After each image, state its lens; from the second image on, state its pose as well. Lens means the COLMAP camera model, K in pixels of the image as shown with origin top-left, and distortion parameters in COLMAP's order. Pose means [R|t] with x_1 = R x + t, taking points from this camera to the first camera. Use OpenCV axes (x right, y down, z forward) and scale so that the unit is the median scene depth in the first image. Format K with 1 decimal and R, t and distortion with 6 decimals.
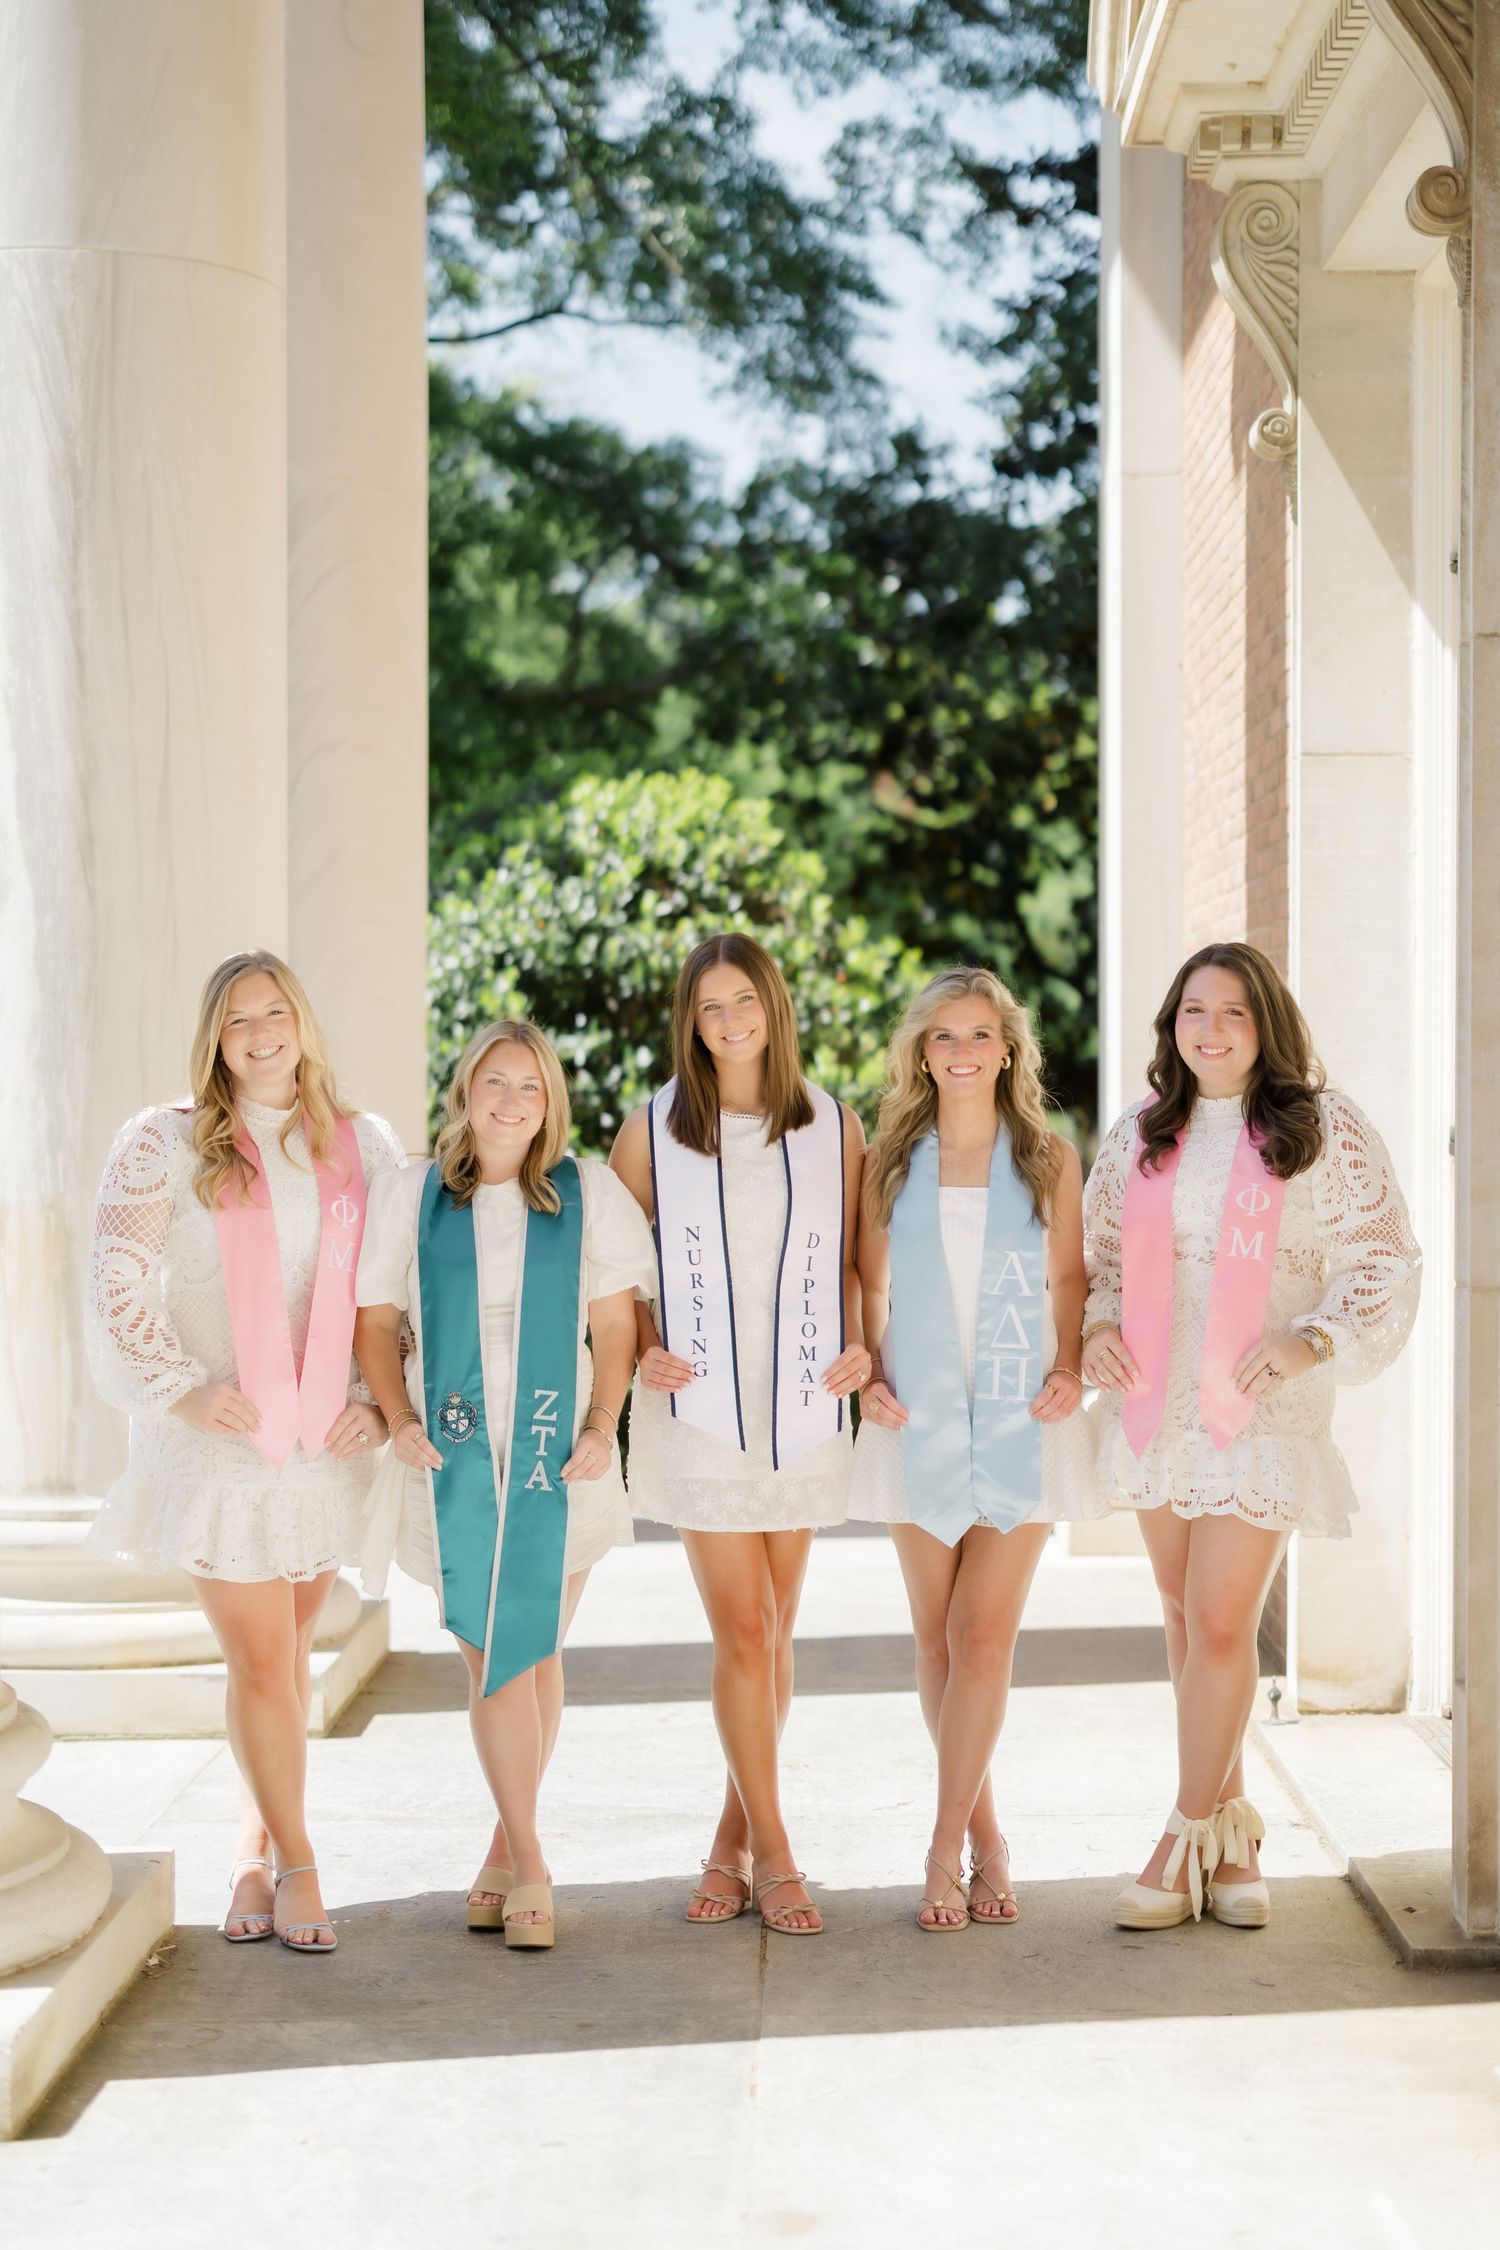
lens RADIAL K [[3963.3, 0, 745.7], [0, 3963.3, 1101.5], [0, 0, 1]] dist [0.000934, 0.053460]
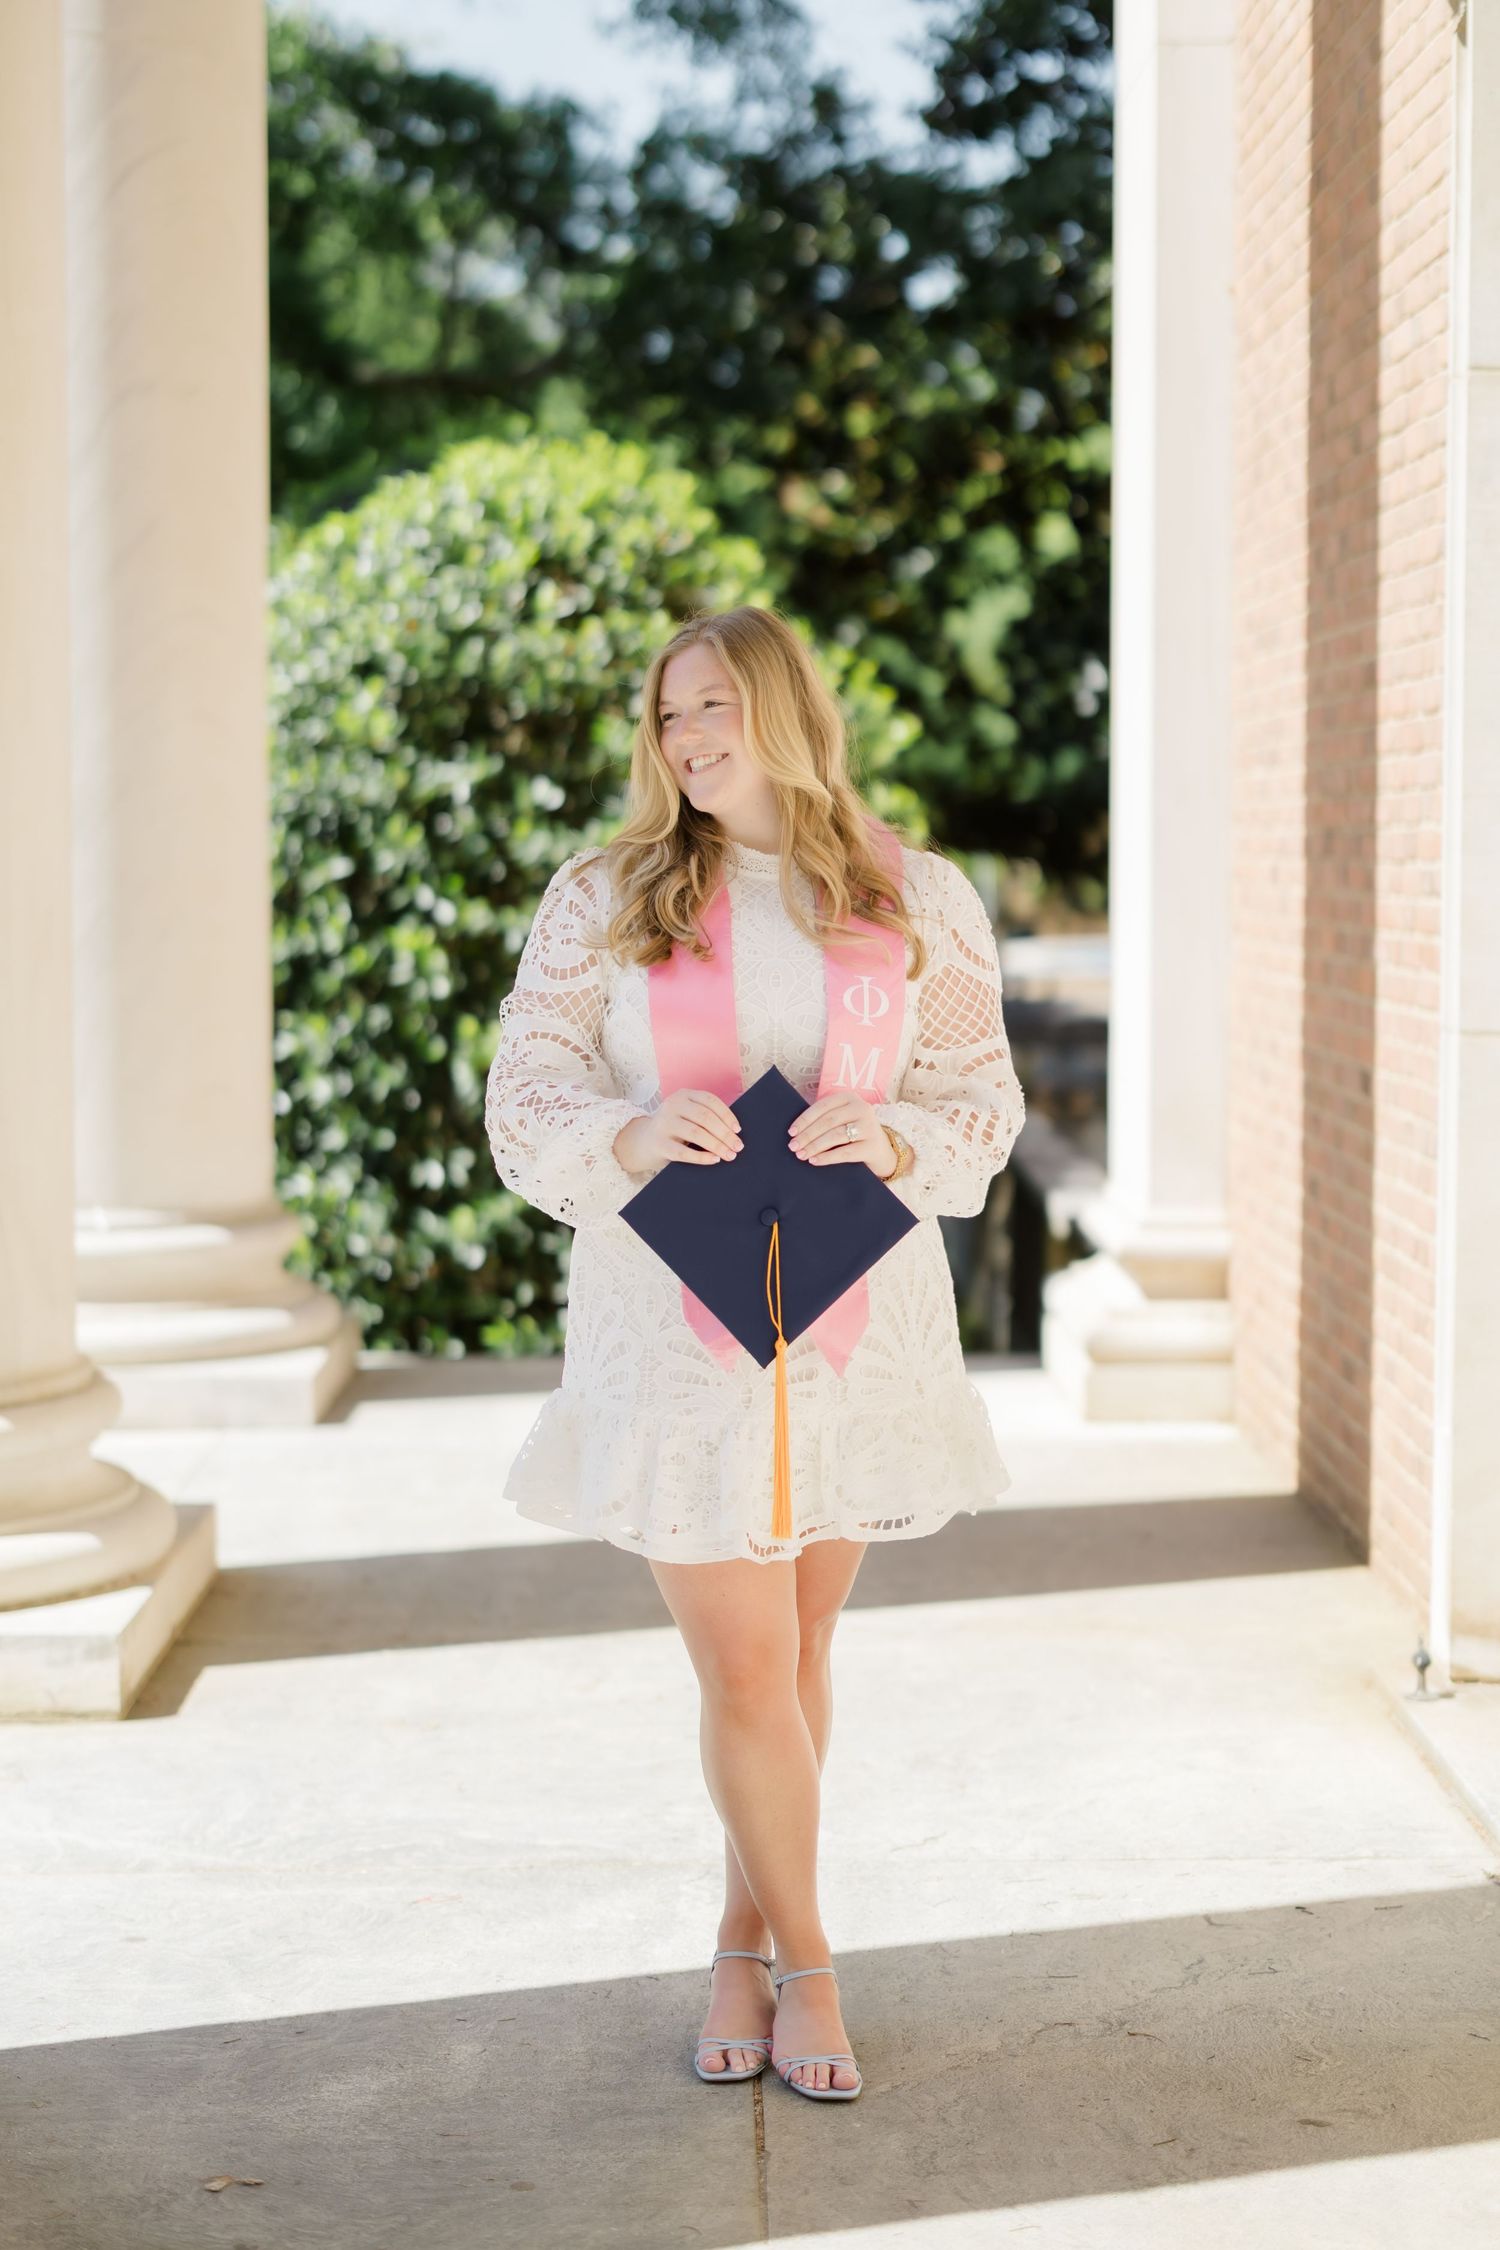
lens RADIAL K [[4268.4, 0, 788.1], [0, 4268.4, 1125.5], [0, 0, 1]] dist [-0.022965, 0.218073]
pose [[0.999327, -0.000299, 0.036686, -0.007265], [-0.002103, 0.997855, 0.065434, -0.000259], [-0.036627, -0.065467, 0.997182, 0.127724]]
